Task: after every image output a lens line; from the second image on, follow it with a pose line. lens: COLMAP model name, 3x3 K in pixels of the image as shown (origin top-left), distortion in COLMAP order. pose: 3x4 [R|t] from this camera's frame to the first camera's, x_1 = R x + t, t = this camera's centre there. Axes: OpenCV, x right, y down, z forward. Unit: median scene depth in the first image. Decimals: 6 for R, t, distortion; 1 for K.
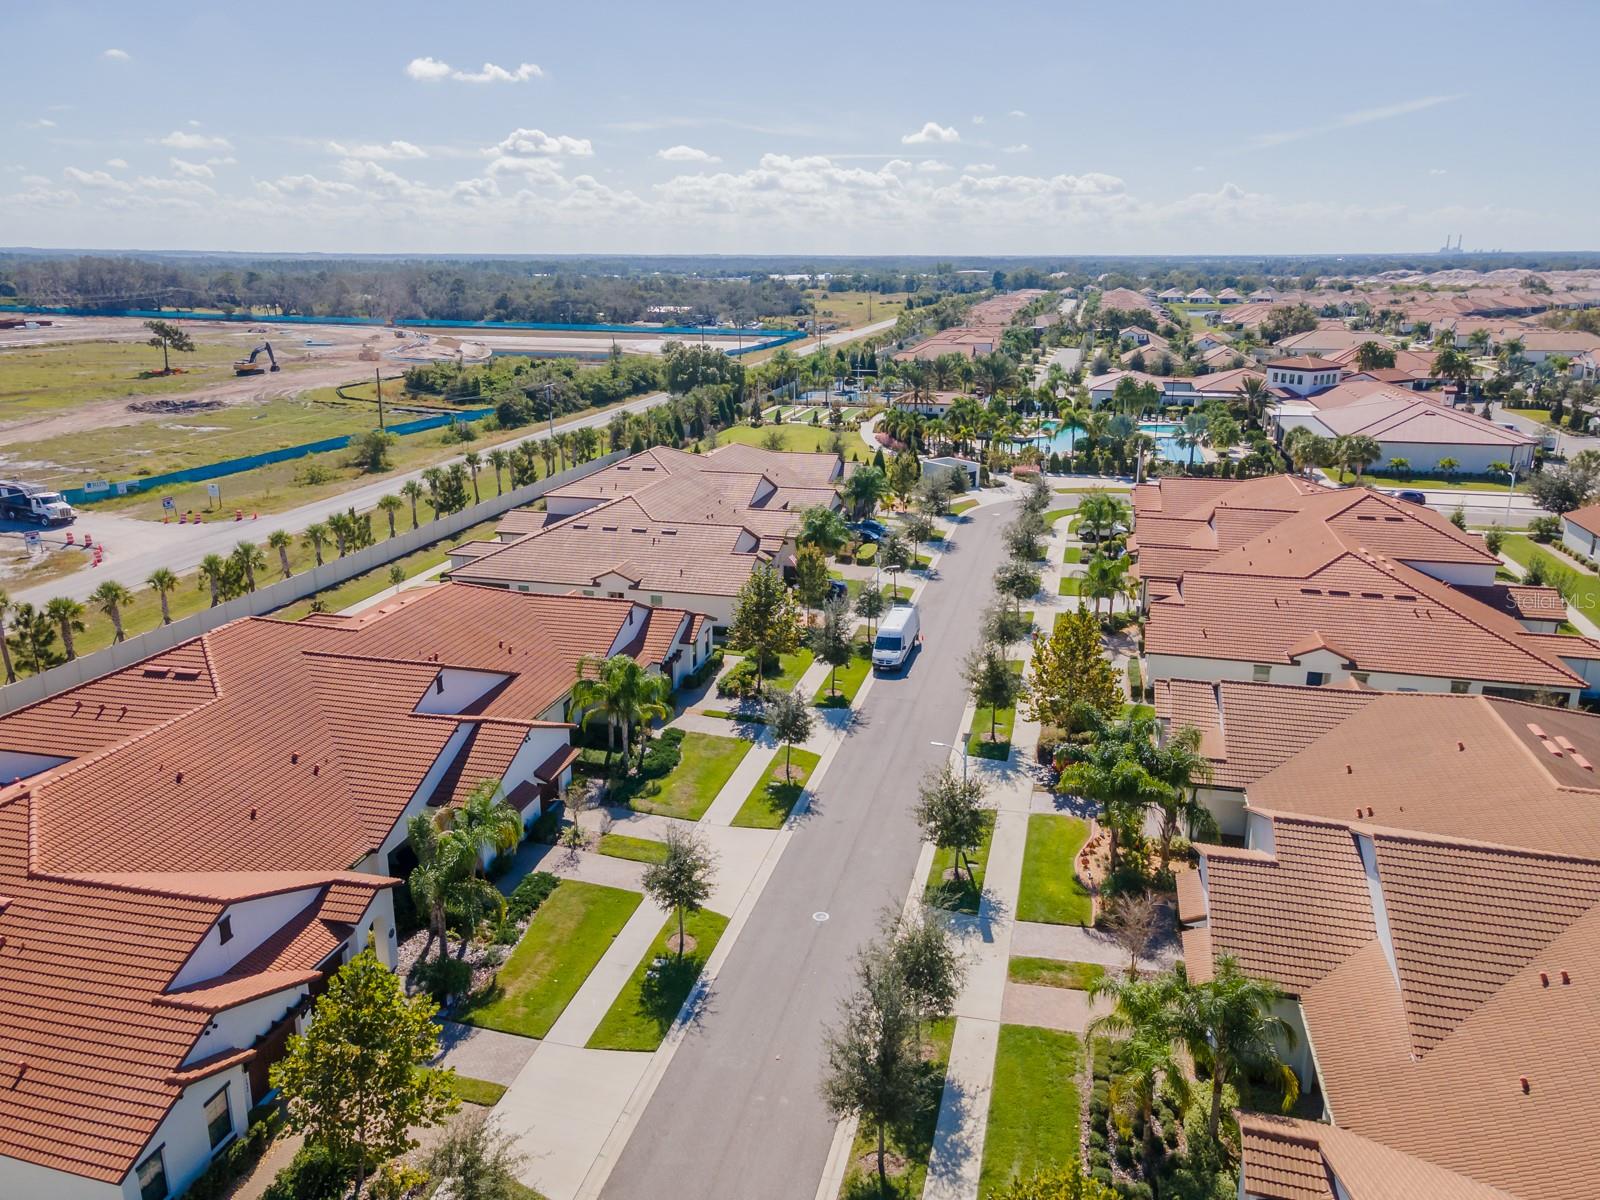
lens RADIAL K [[1173.5, 0, 800.0], [0, 1173.5, 600.0], [0, 0, 1]] dist [0.001633, 0.001400]
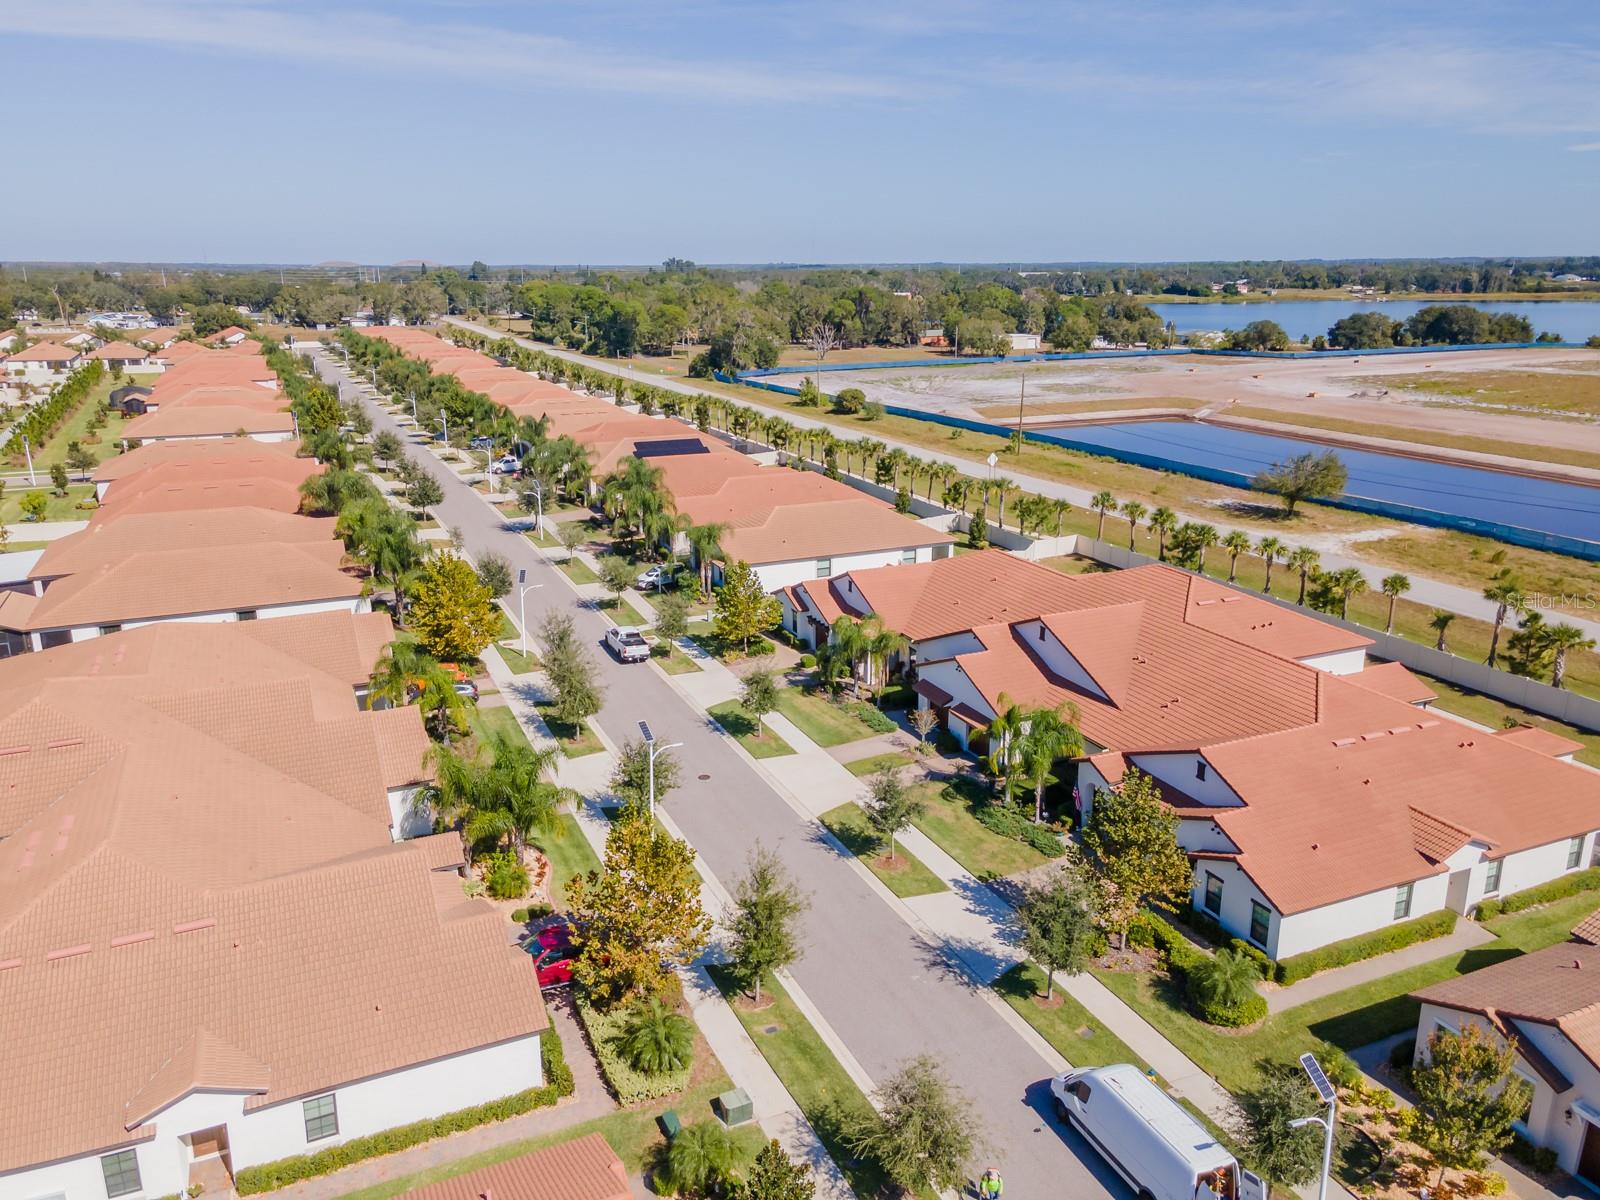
lens RADIAL K [[1173.5, 0, 800.0], [0, 1173.5, 600.0], [0, 0, 1]] dist [0.001633, 0.001400]
pose [[-0.788479, 0.167369, -0.591852, 0.498511], [-0.171225, 0.864495, 0.472578, -0.402406], [0.590748, 0.473957, -0.652979, 1.331448]]
